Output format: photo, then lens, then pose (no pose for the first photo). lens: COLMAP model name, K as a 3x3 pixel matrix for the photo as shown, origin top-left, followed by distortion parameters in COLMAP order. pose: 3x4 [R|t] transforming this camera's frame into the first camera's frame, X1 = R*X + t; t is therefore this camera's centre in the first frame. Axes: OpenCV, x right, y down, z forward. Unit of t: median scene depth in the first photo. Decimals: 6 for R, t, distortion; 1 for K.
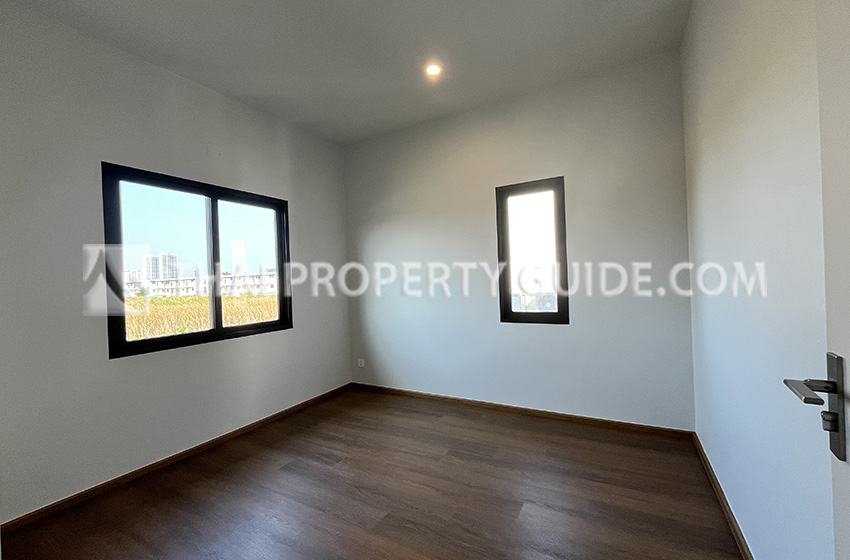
lens RADIAL K [[346.1, 0, 422.0], [0, 346.1, 281.5], [0, 0, 1]] dist [-0.000440, -0.000076]
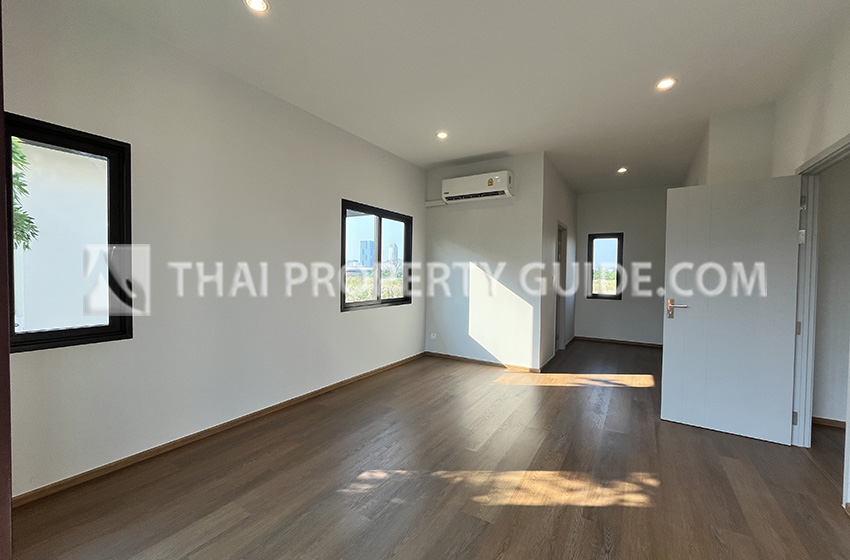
lens RADIAL K [[346.1, 0, 428.8], [0, 346.1, 279.4], [0, 0, 1]] dist [-0.000440, -0.000076]
pose [[0.998982, 0.045101, -0.001122, -0.363959], [-0.045087, 0.998925, 0.010731, 0.013361], [0.001605, -0.010669, 0.999942, -0.545871]]
